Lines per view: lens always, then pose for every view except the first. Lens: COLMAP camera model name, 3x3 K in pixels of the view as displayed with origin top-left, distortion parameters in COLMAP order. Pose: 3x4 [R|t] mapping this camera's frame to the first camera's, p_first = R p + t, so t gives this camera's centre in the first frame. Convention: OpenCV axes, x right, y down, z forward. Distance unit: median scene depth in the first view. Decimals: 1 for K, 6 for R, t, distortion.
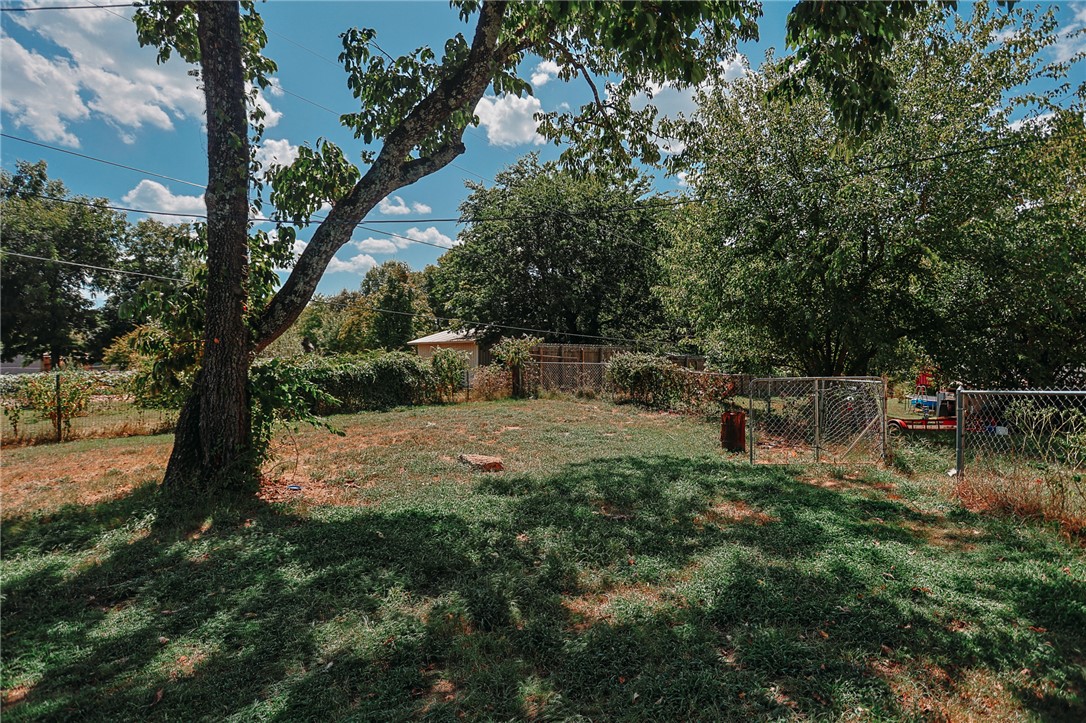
lens RADIAL K [[559.5, 0, 544.4], [0, 559.5, 366.2], [0, 0, 1]] dist [-0.078977, 0.037118]
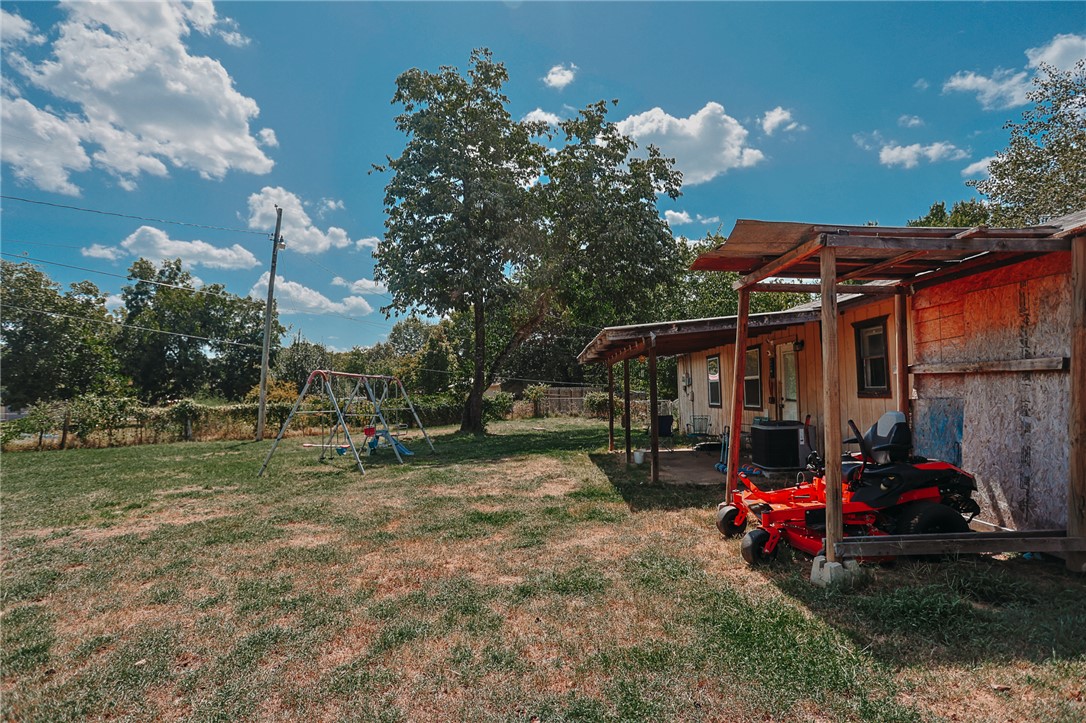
lens RADIAL K [[559.5, 0, 544.4], [0, 559.5, 366.2], [0, 0, 1]] dist [-0.078977, 0.037118]
pose [[0.999722, -0.016813, 0.016529, -0.028878], [0.017867, 0.997674, -0.065784, 0.005025], [-0.015384, 0.066061, 0.997697, -0.477440]]
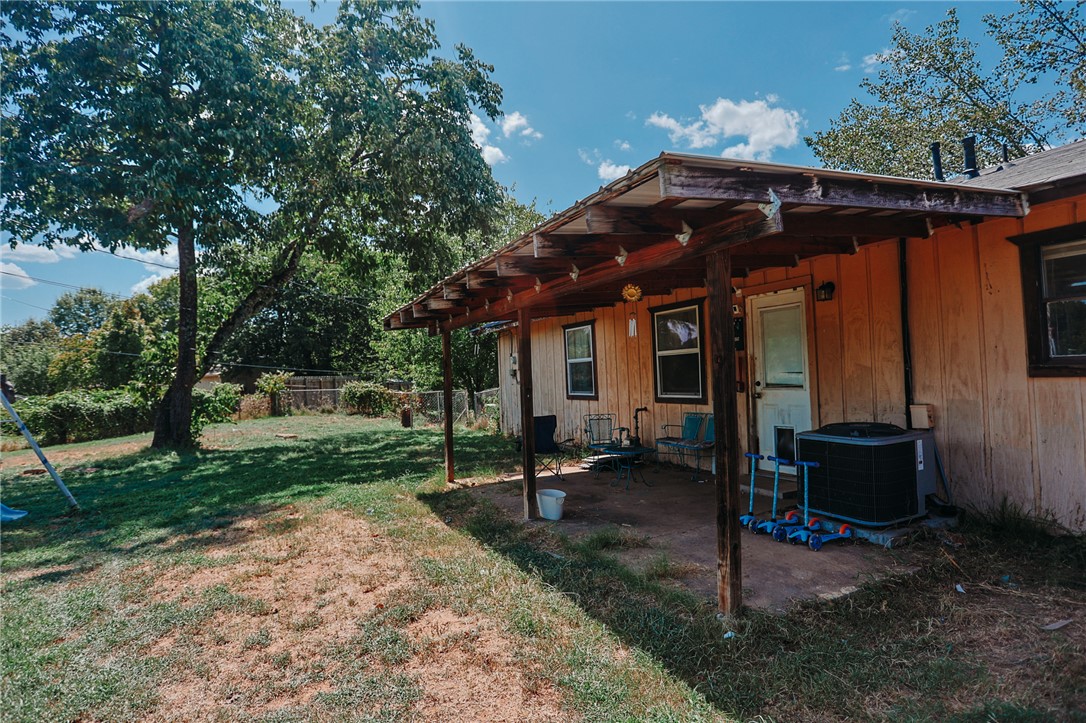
lens RADIAL K [[559.5, 0, 544.4], [0, 559.5, 366.2], [0, 0, 1]] dist [-0.078977, 0.037118]
pose [[0.888490, -0.021143, 0.458409, -0.044117], [0.040935, 0.998607, -0.033281, 0.002514], [-0.457067, 0.048335, 0.888118, -0.304242]]
